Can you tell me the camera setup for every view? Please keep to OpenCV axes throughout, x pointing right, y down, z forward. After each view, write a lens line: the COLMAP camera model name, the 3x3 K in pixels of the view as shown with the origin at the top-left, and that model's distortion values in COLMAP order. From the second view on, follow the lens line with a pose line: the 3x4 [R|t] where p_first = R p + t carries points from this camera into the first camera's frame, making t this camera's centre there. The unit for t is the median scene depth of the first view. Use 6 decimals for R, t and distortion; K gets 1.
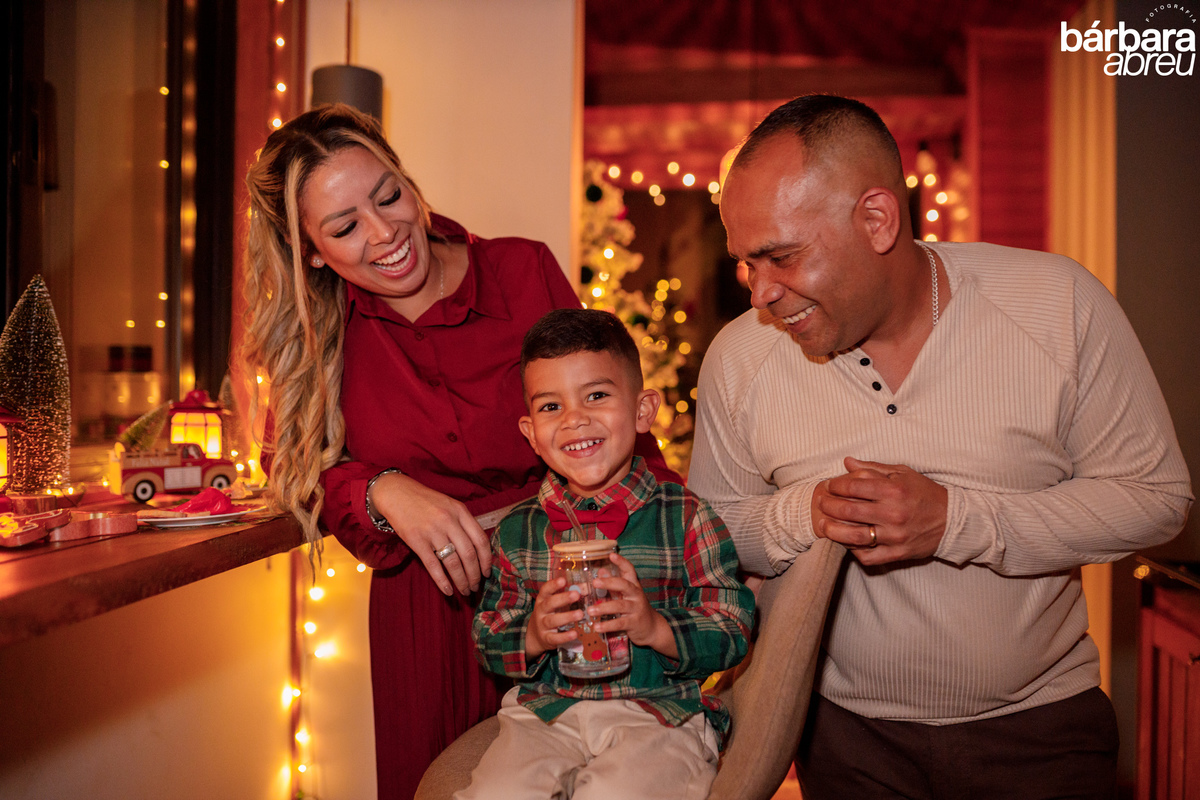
lens RADIAL K [[1237.1, 0, 602.4], [0, 1237.1, 429.6], [0, 0, 1]] dist [-0.016781, -0.003633]
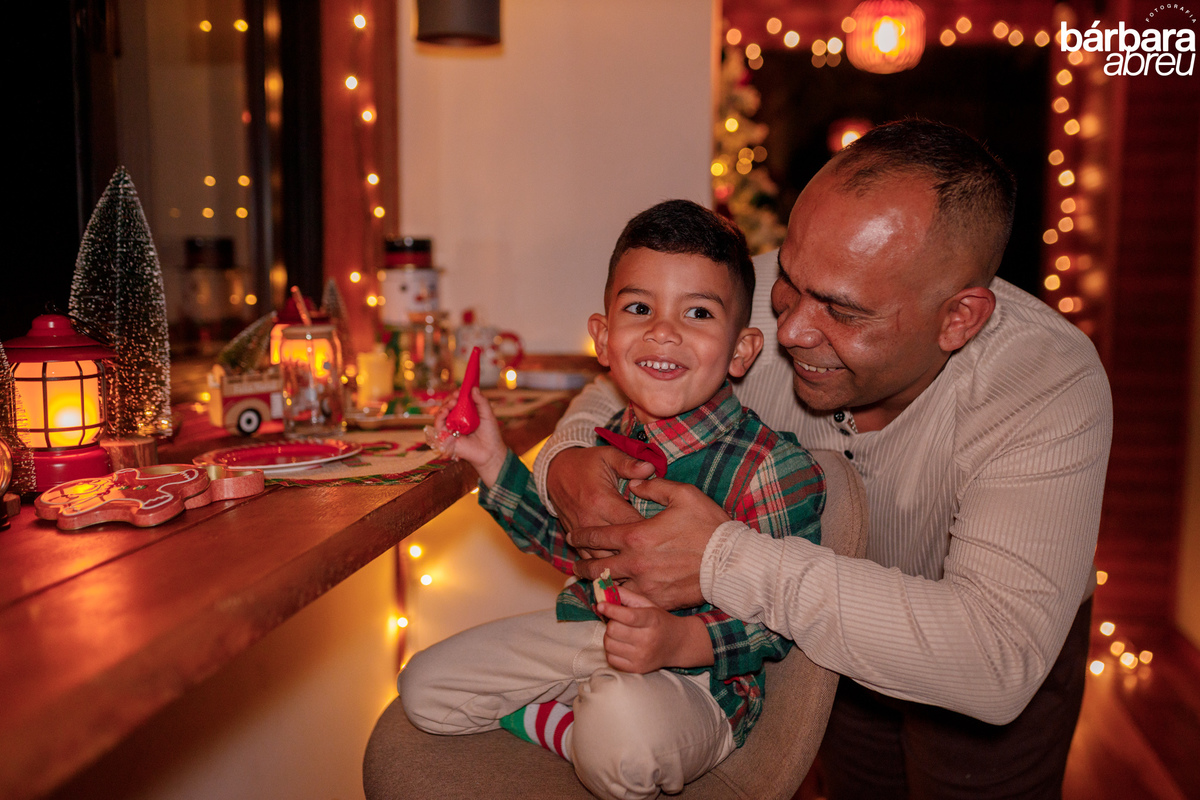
lens RADIAL K [[1222.6, 0, 599.6], [0, 1222.6, 433.9], [0, 0, 1]] dist [-0.020459, 0.009550]
pose [[0.999637, -0.000282, -0.026952, -0.108584], [0.003316, 0.993636, 0.112589, -0.035403], [0.026749, -0.112637, 0.993276, 0.173404]]
